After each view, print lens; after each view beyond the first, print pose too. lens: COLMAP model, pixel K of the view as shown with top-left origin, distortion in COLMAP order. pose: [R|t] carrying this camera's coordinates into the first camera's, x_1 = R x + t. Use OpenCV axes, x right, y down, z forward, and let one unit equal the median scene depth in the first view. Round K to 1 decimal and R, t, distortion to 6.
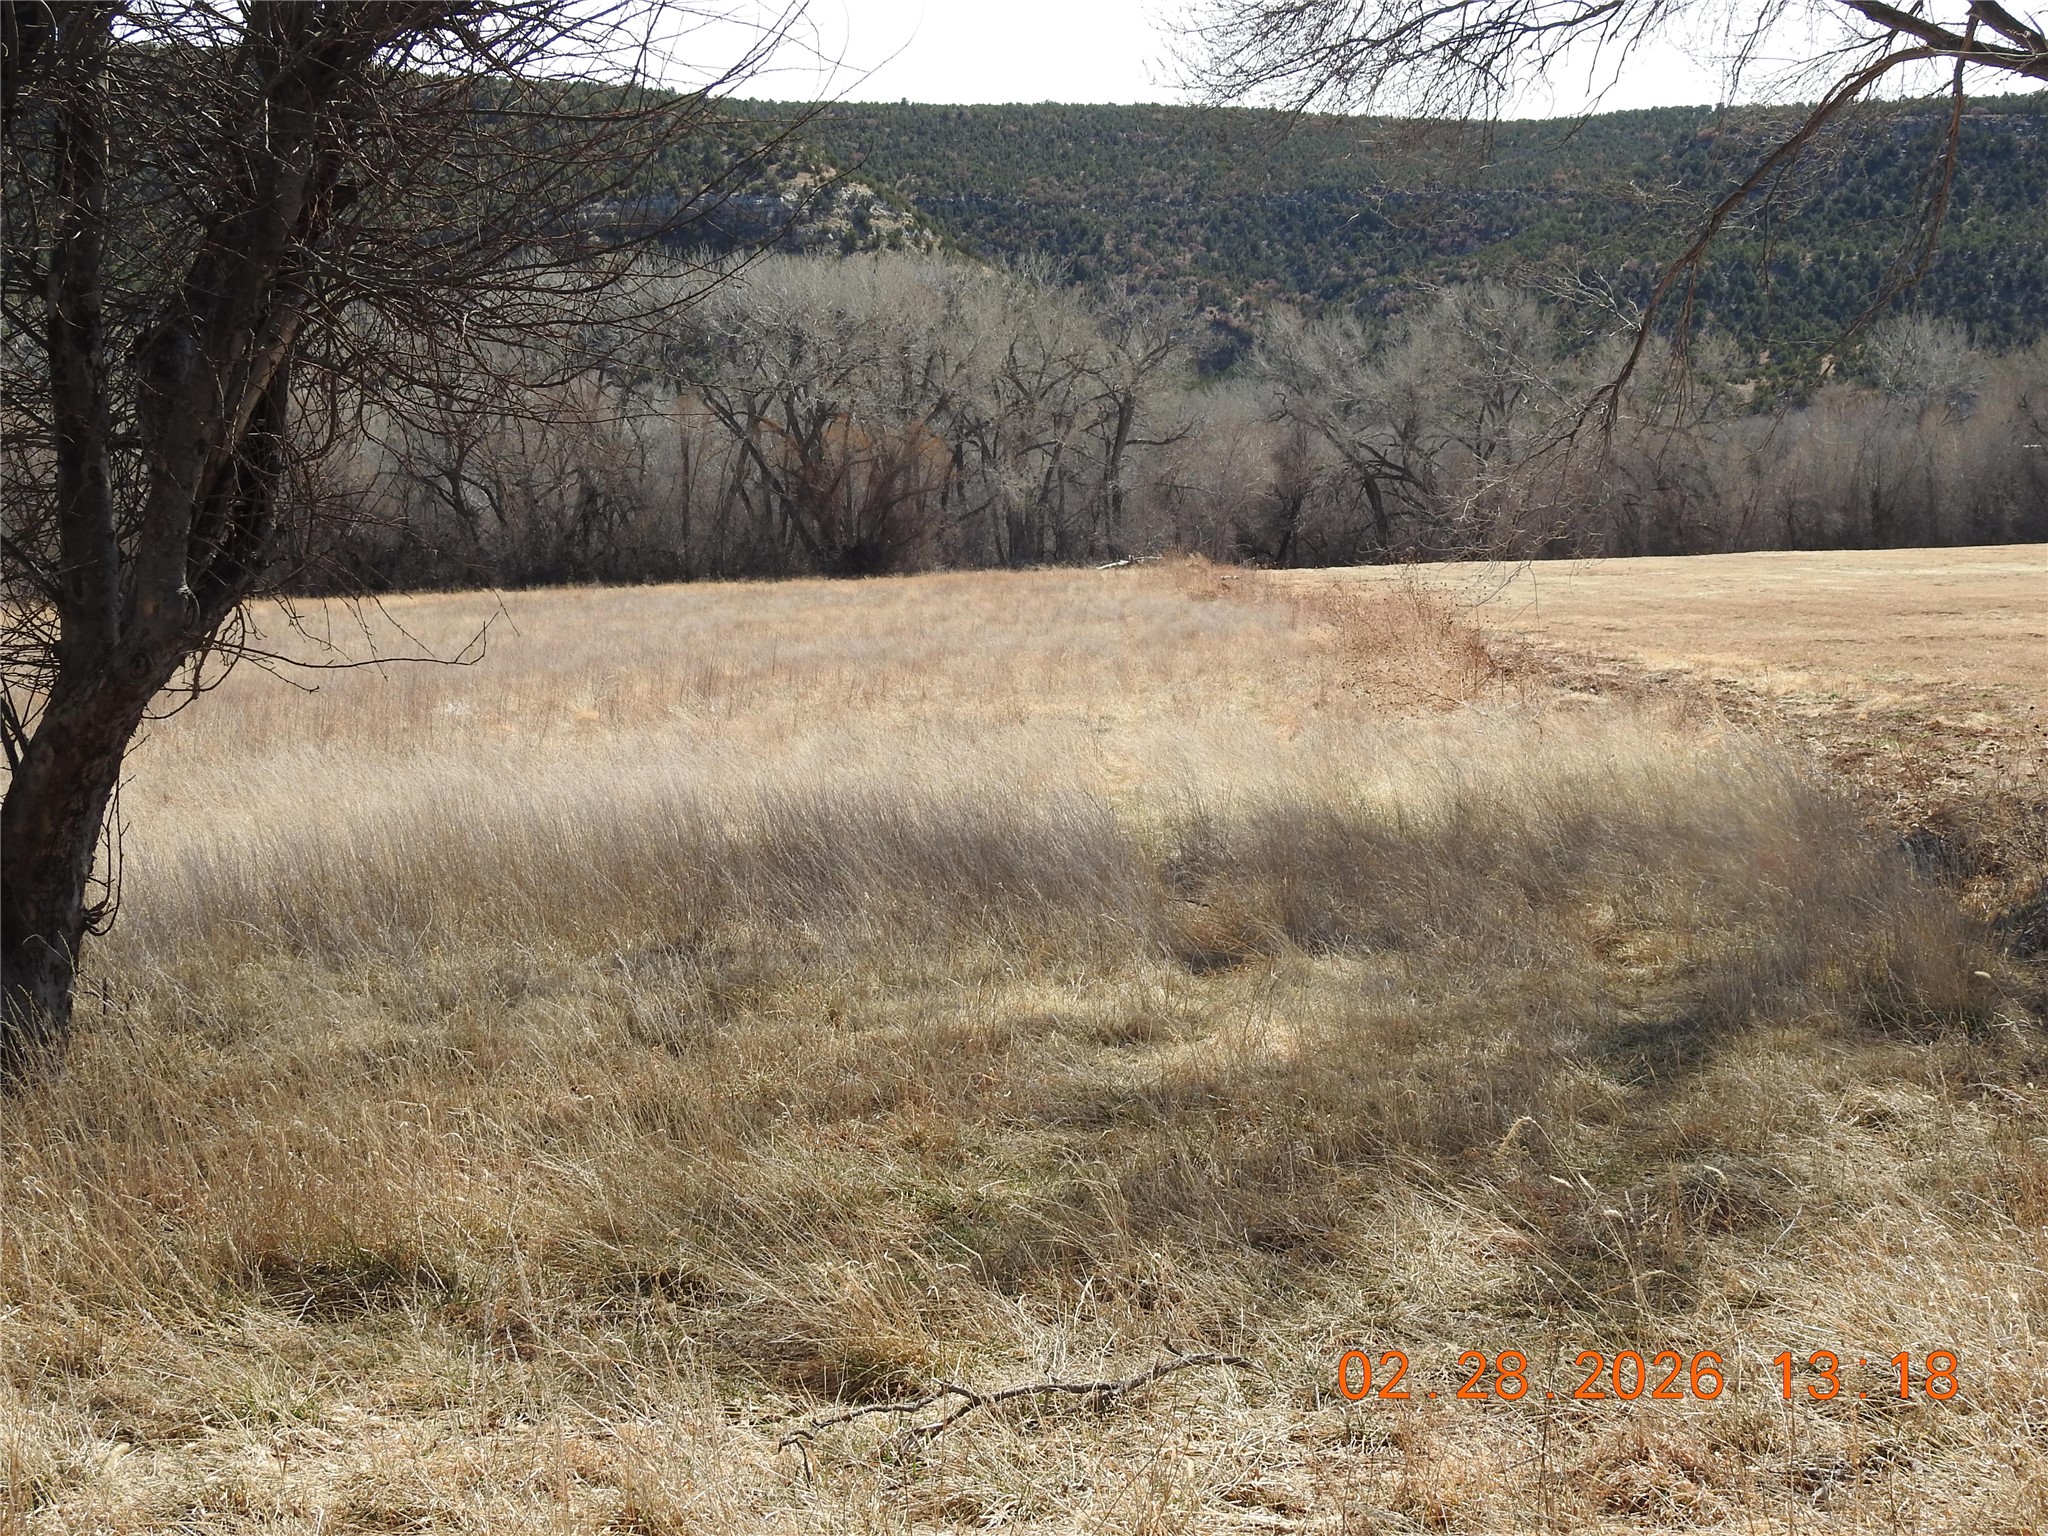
lens RADIAL K [[4480.4, 0, 1020.1], [0, 4480.4, 763.9], [0, 0, 1]] dist [0.223146, 0.000000]
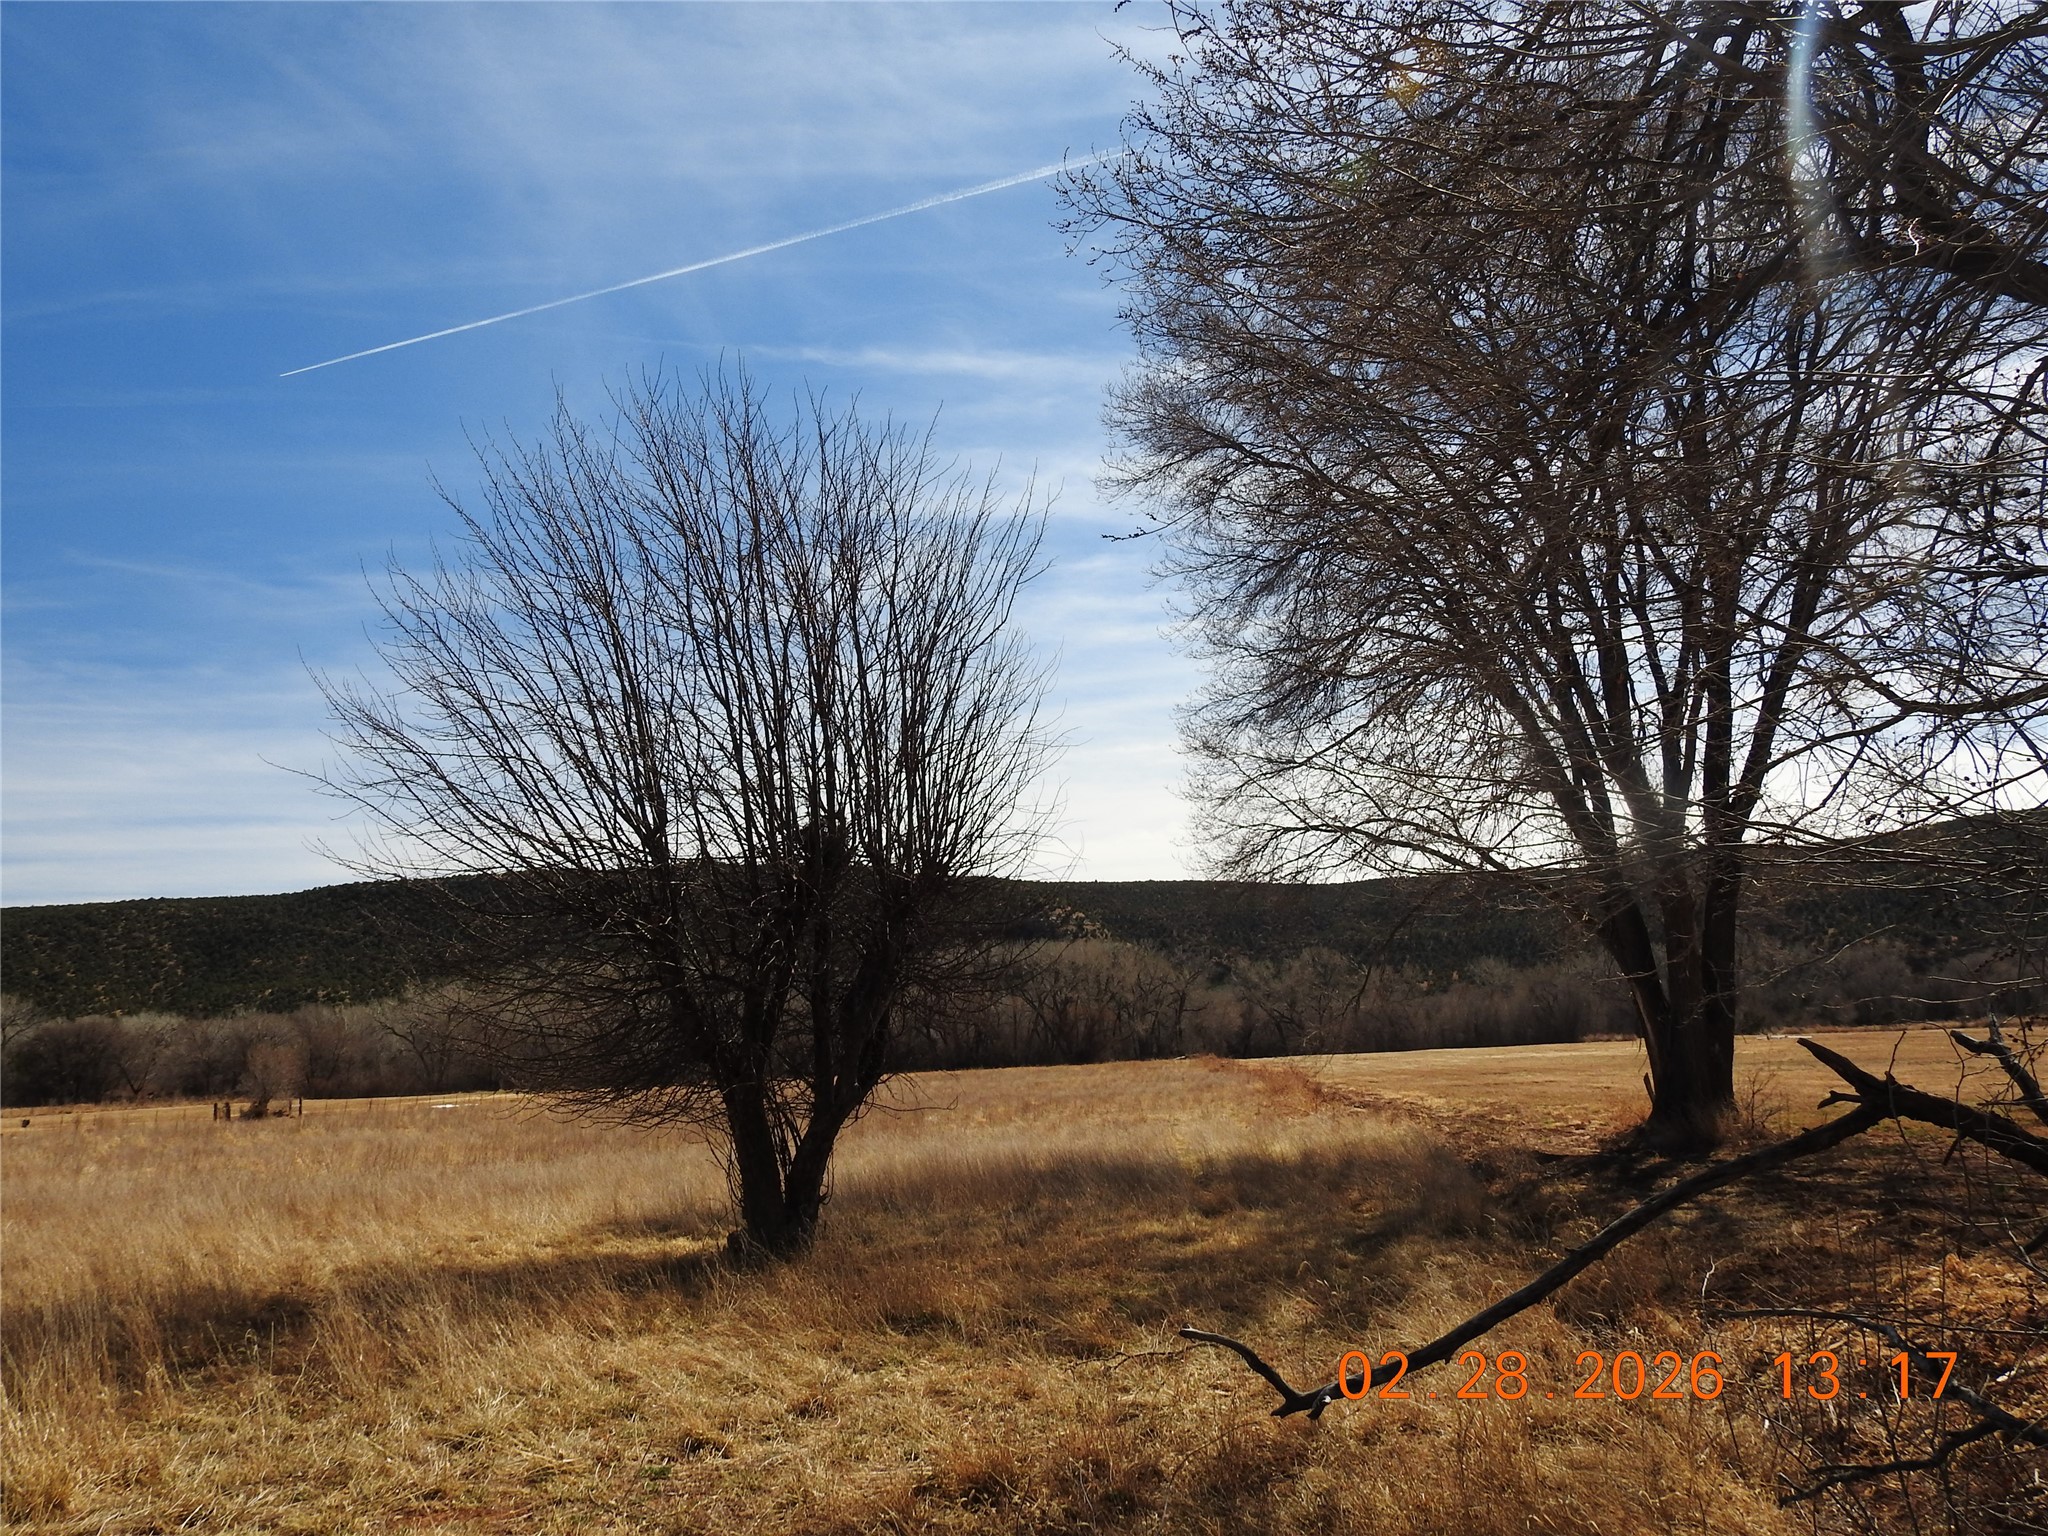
lens RADIAL K [[1825.8, 0, 1015.3], [0, 1825.8, 763.4], [0, 0, 1]] dist [-0.018306, 0.015020]
pose [[0.997428, -0.022299, -0.068123, 0.002472], [0.008343, 0.980037, -0.198642, -0.003565], [0.071193, 0.197563, 0.977702, -0.110105]]
